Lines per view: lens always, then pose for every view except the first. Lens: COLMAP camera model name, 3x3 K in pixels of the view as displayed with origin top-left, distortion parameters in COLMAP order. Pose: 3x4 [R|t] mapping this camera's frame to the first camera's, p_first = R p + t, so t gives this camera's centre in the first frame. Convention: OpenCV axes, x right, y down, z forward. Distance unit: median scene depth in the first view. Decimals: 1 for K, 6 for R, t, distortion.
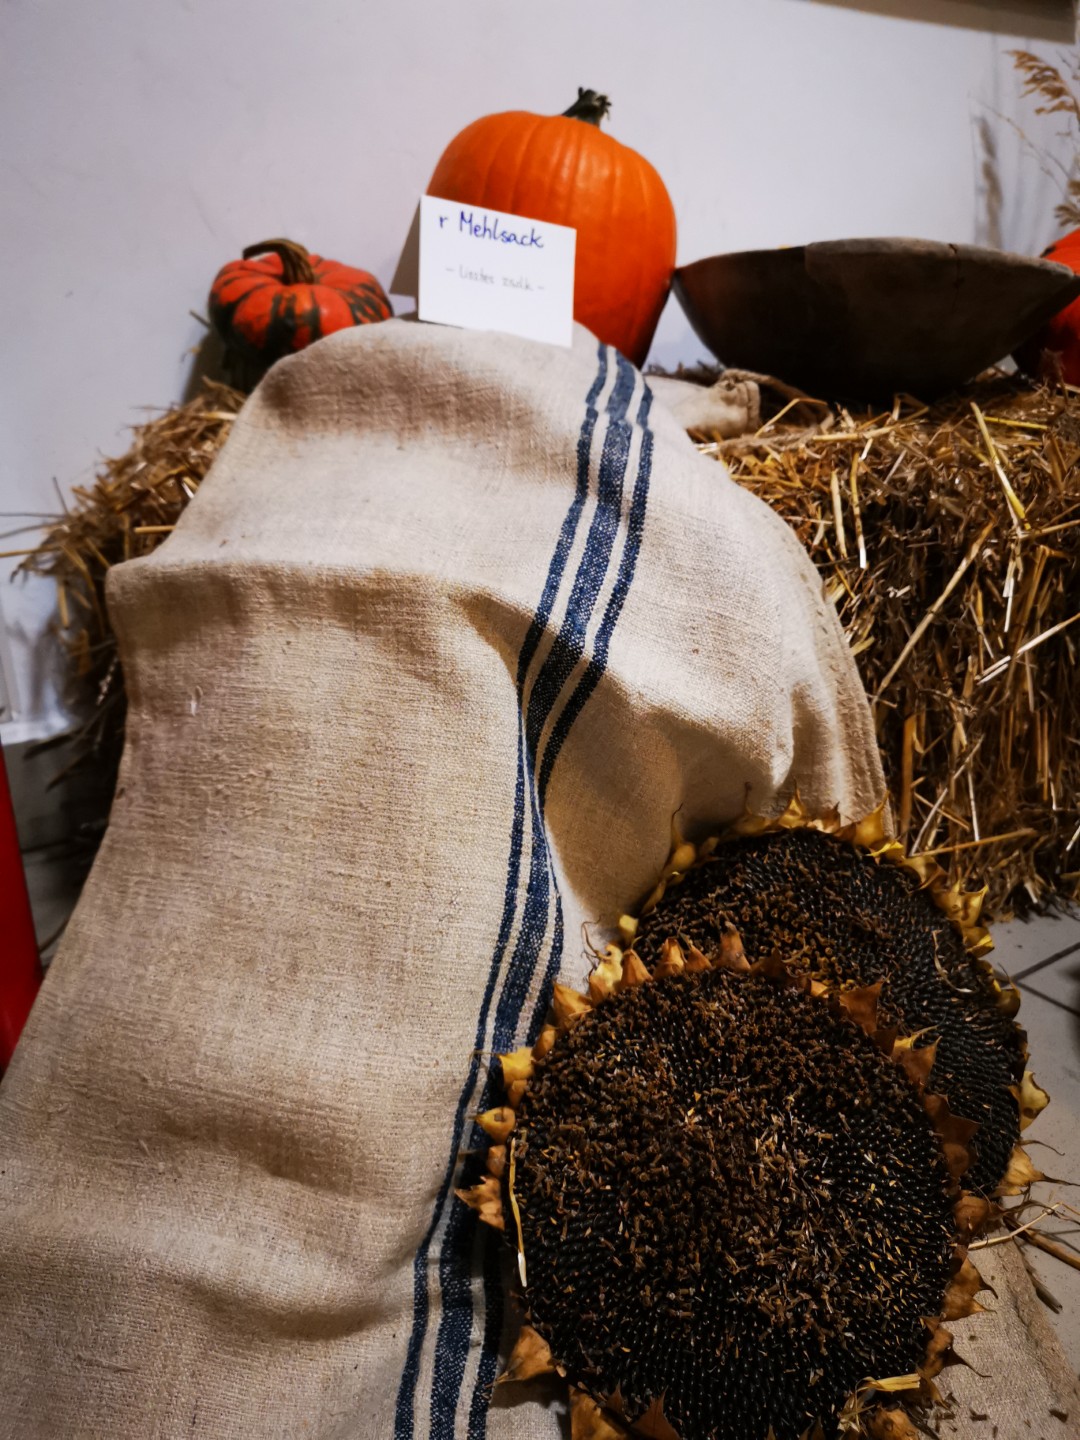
lens RADIAL K [[1119.1, 0, 544.6], [0, 1119.1, 710.2], [0, 0, 1]] dist [0.032283, -0.038591]
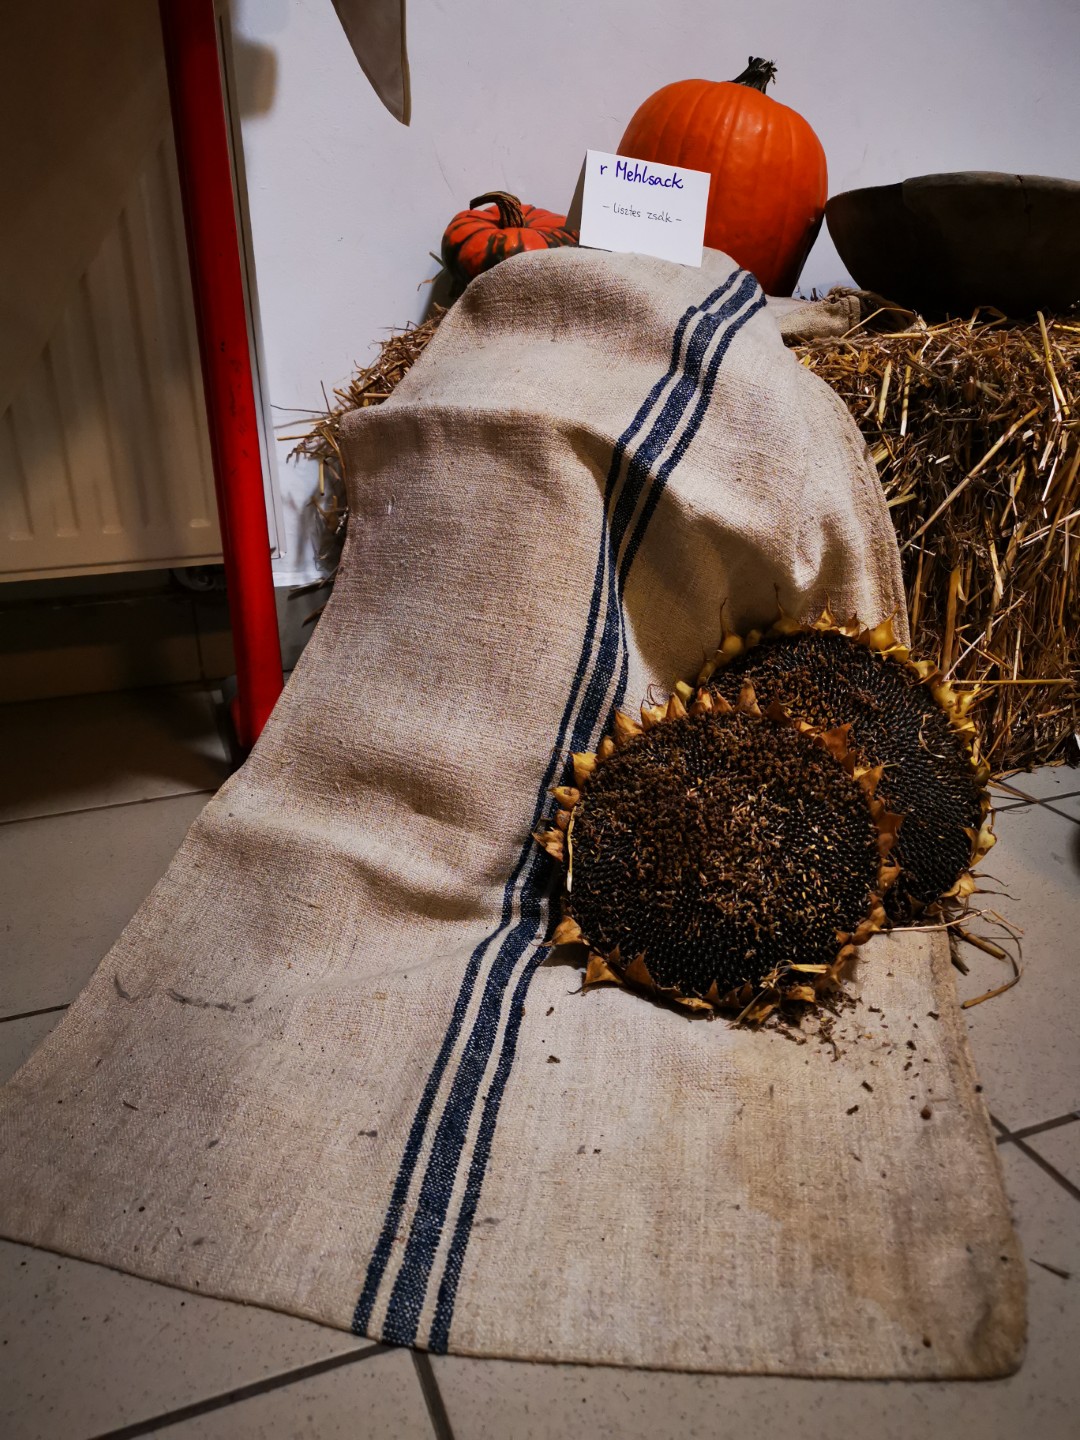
lens RADIAL K [[1119.1, 0, 544.4], [0, 1119.1, 714.9], [0, 0, 1]] dist [0.032283, -0.038591]
pose [[0.973396, 0.074238, -0.216769, 0.216919], [-0.068446, 0.997071, 0.034116, 0.198074], [0.218666, -0.018371, 0.975627, -0.381195]]
